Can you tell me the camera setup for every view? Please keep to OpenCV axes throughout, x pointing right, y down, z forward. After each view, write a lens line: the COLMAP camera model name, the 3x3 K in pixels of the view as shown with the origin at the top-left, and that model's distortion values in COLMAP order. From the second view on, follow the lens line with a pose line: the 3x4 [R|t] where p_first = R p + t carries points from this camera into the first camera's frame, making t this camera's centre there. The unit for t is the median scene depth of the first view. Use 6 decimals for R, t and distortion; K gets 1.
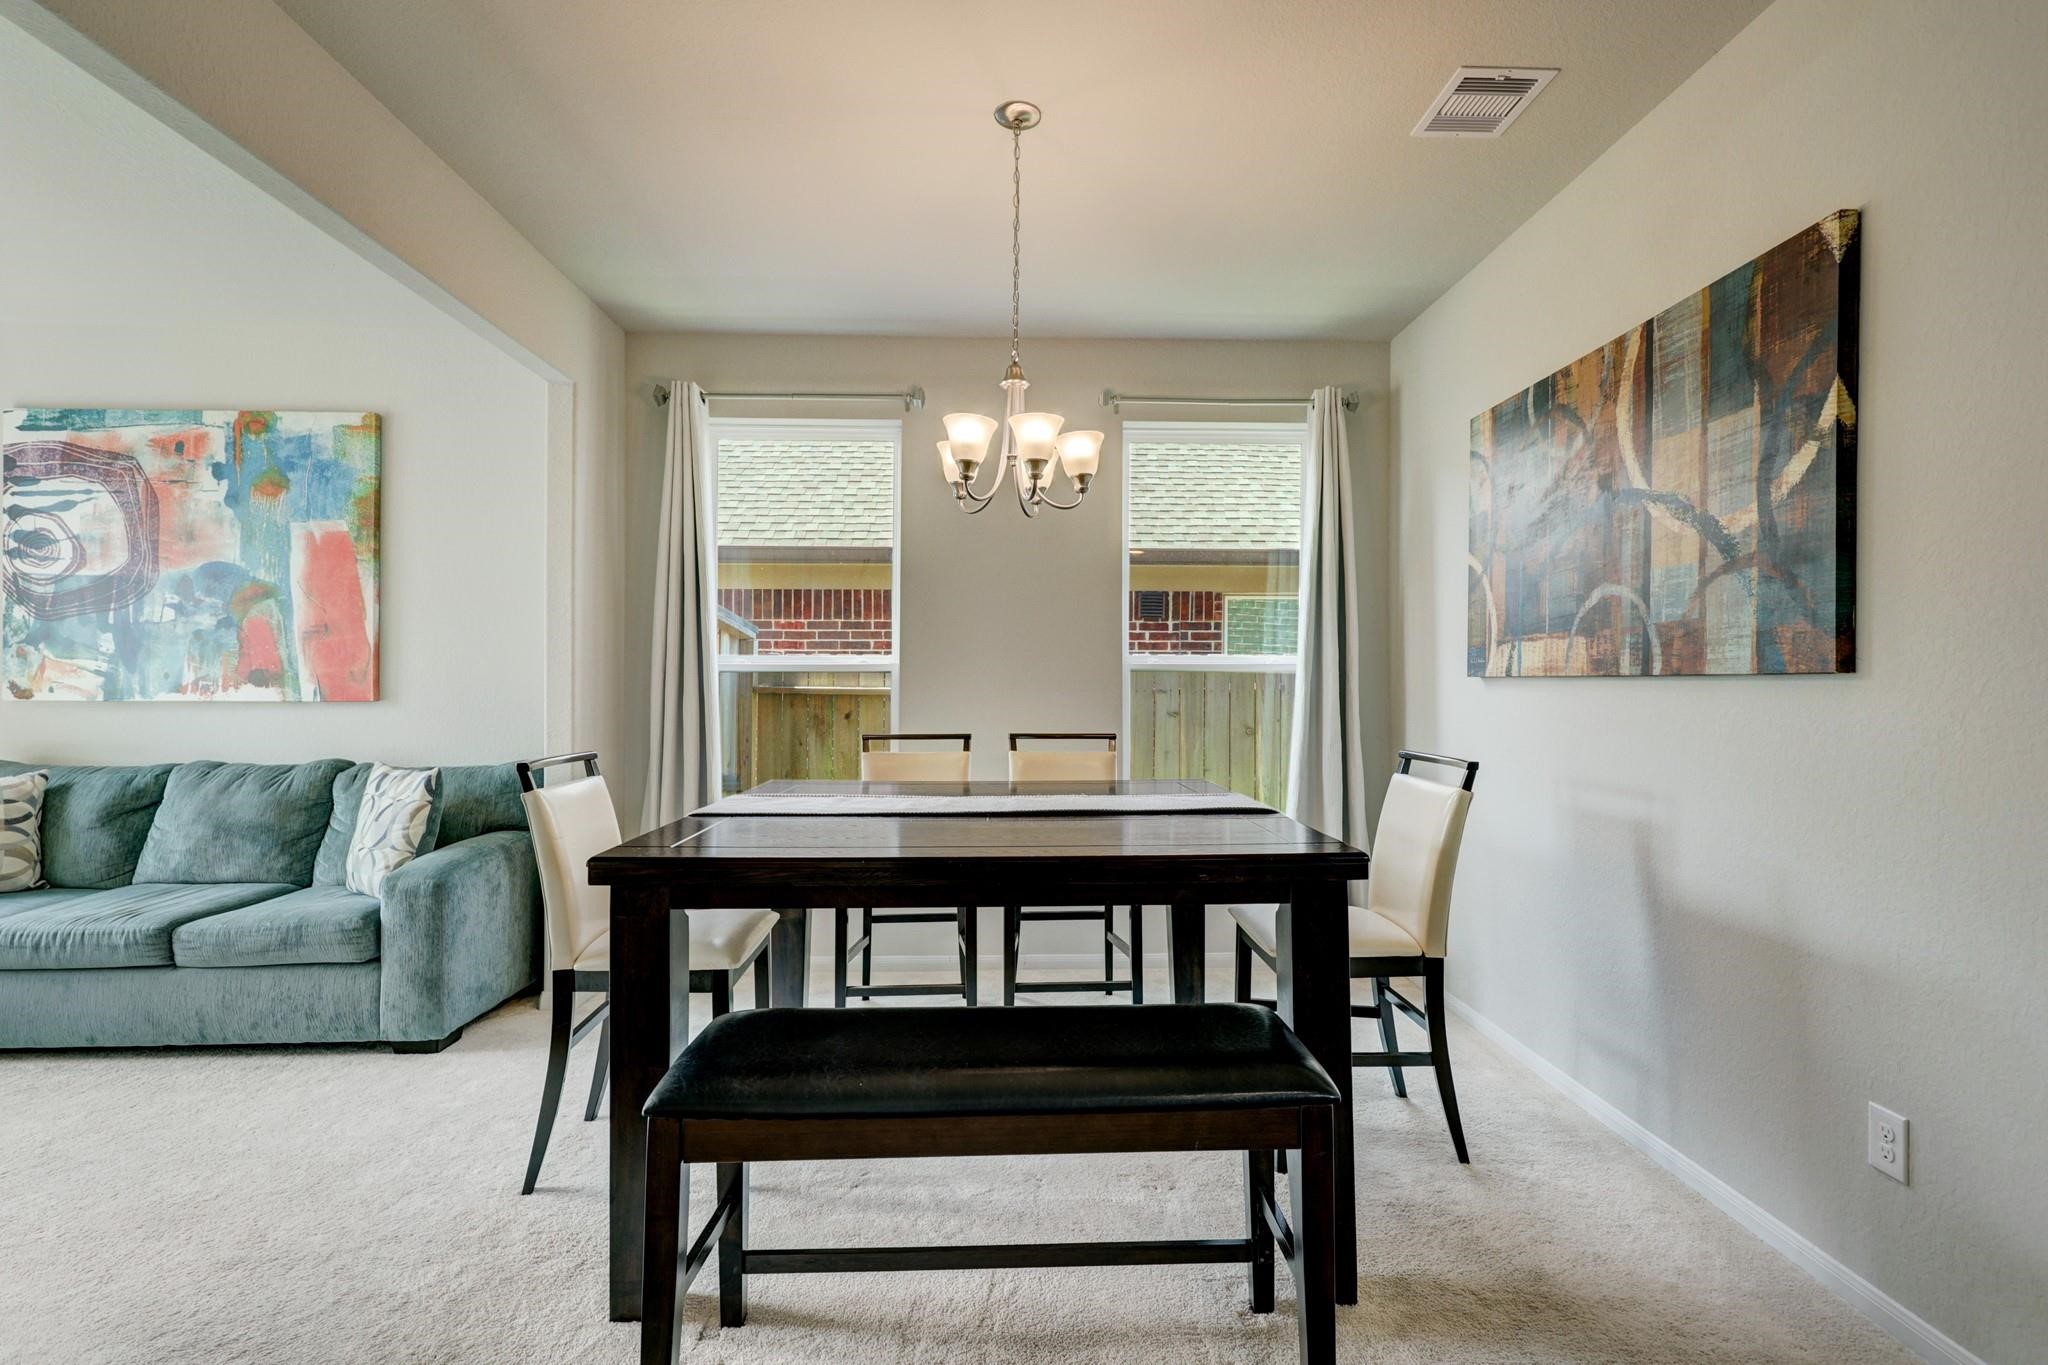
lens RADIAL K [[964.6, 0, 1030.8], [0, 964.6, 678.7], [0, 0, 1]] dist [0.002298, -0.000686]
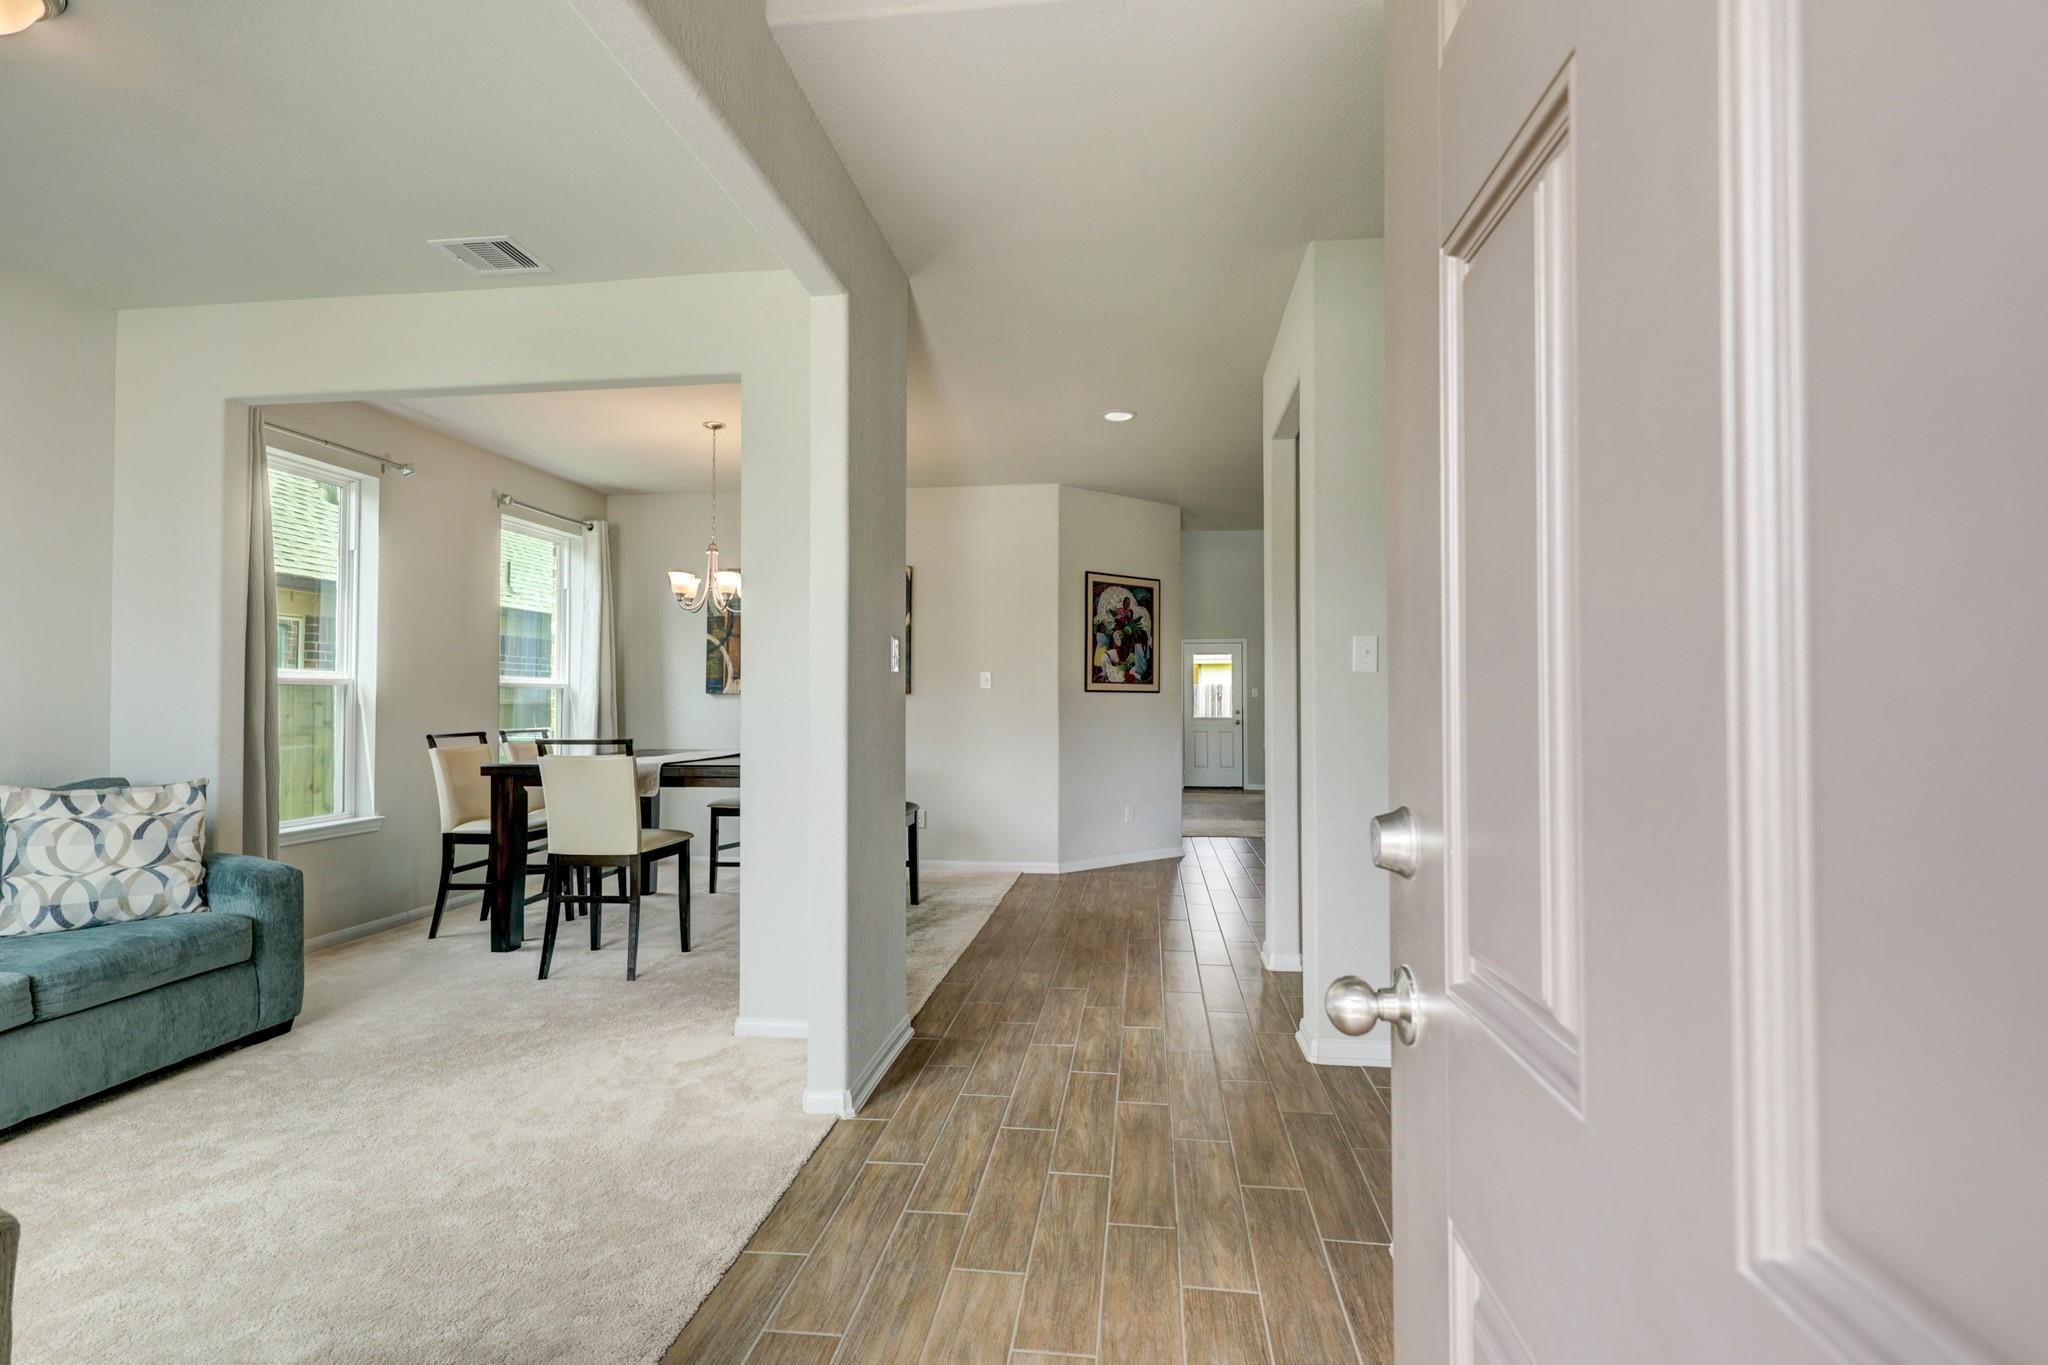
lens RADIAL K [[970.5, 0, 1014.9], [0, 970.5, 684.4], [0, 0, 1]] dist [0.006163, 0.000526]
pose [[0.161796, 0.016793, 0.986681, -1.407300], [-0.004369, 0.999858, -0.016301, 0.009063], [-0.986815, -0.001673, 0.161846, 0.010984]]
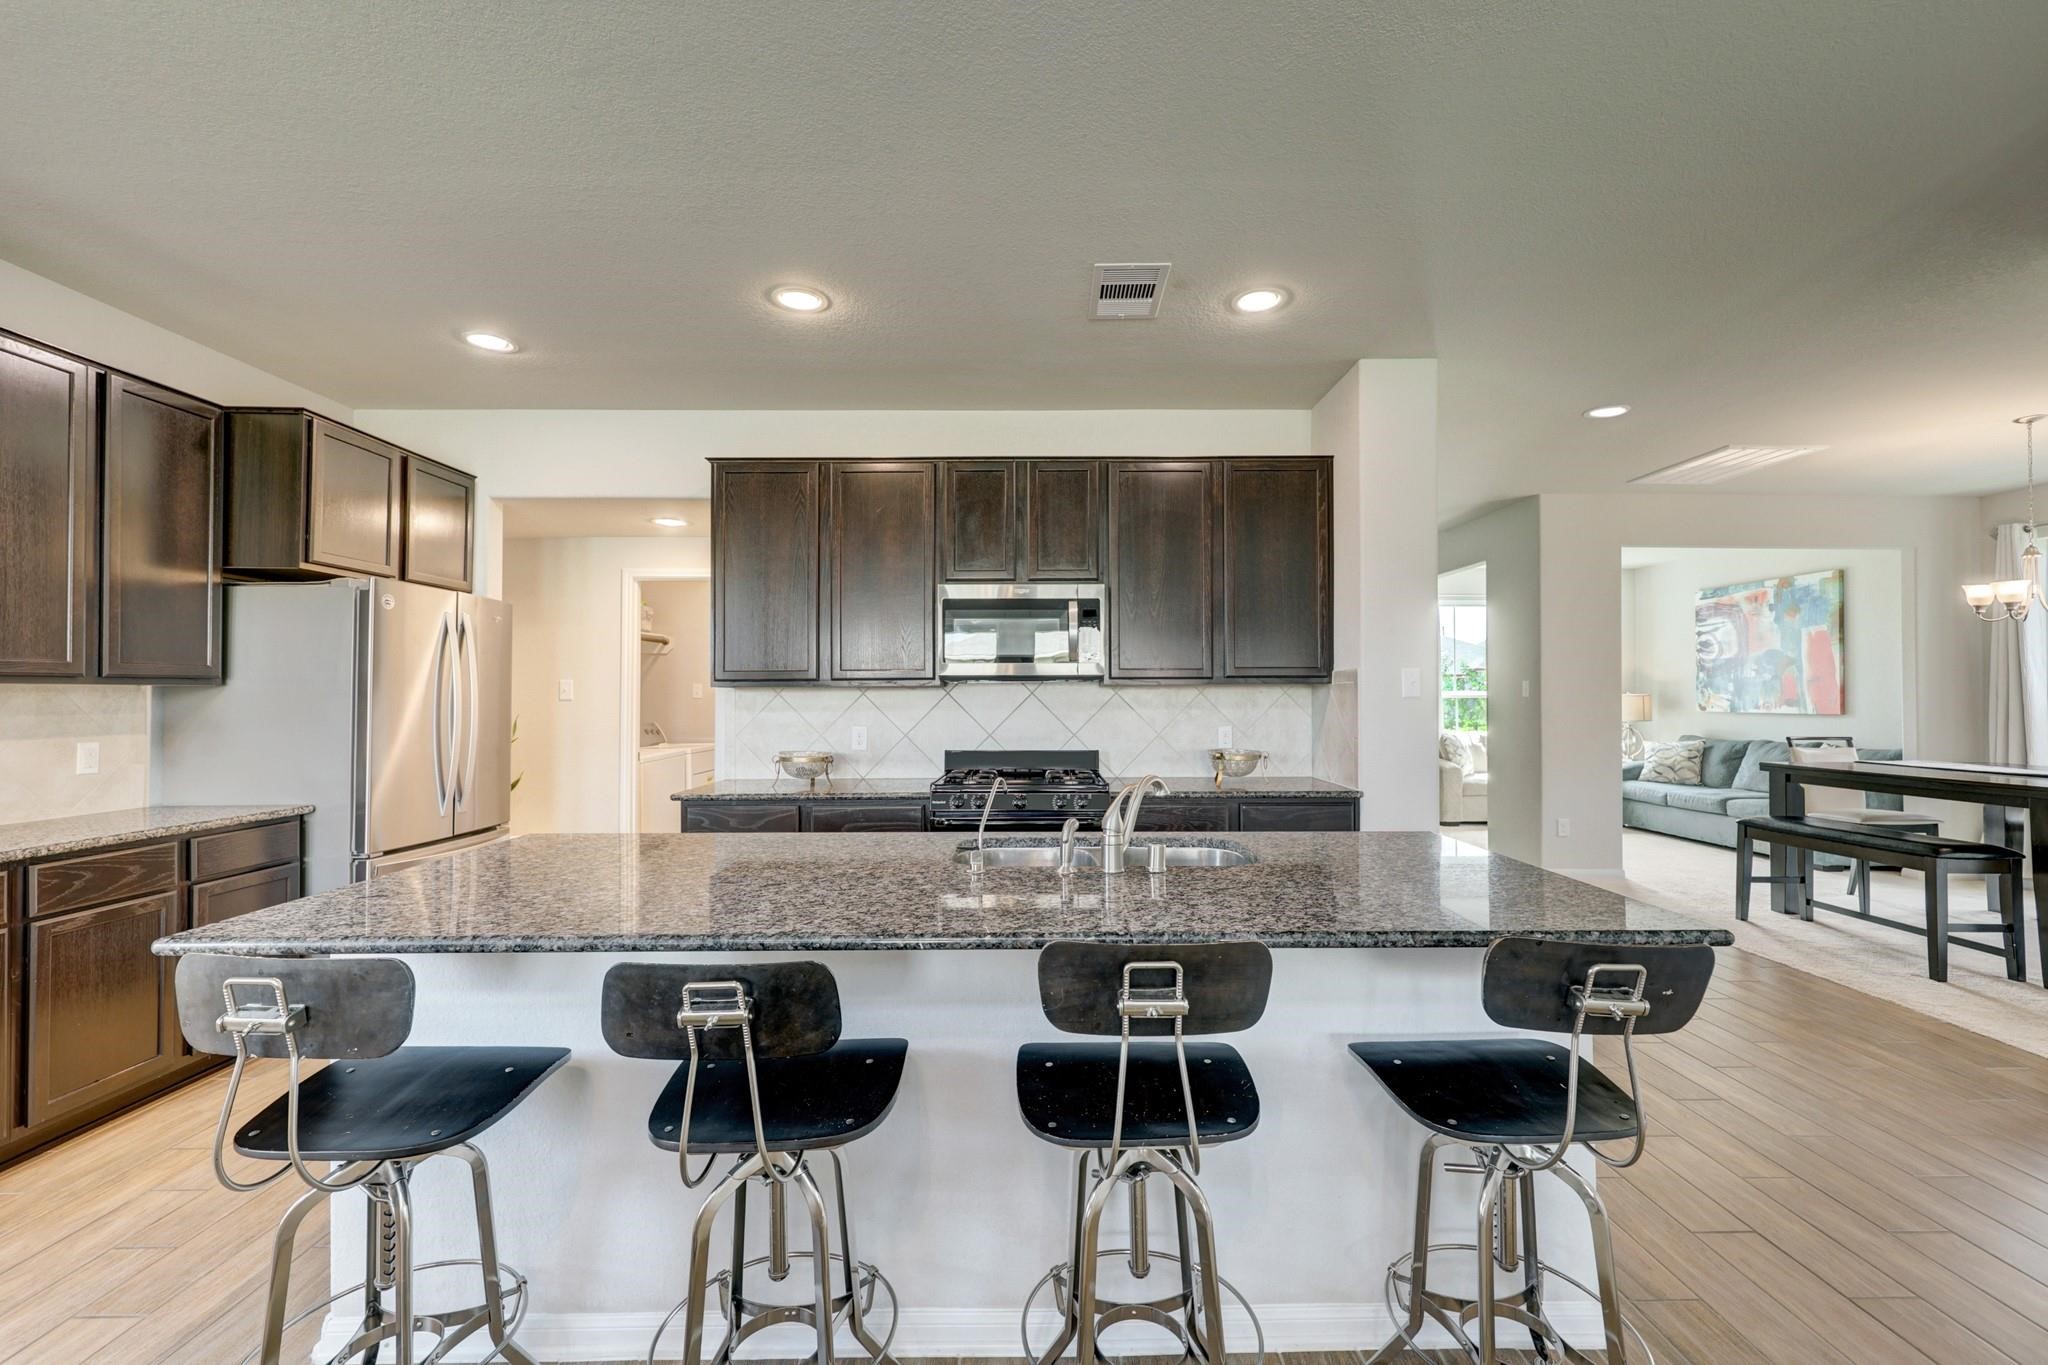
lens RADIAL K [[855.0, 0, 1013.6], [0, 855.0, 688.4], [0, 0, 1]] dist [-0.006015, 0.001600]
pose [[-0.029113, -0.012883, -0.999493, 1.283527], [0.004351, 0.999906, -0.013015, -0.017006], [0.999567, -0.004728, -0.029054, -0.744780]]
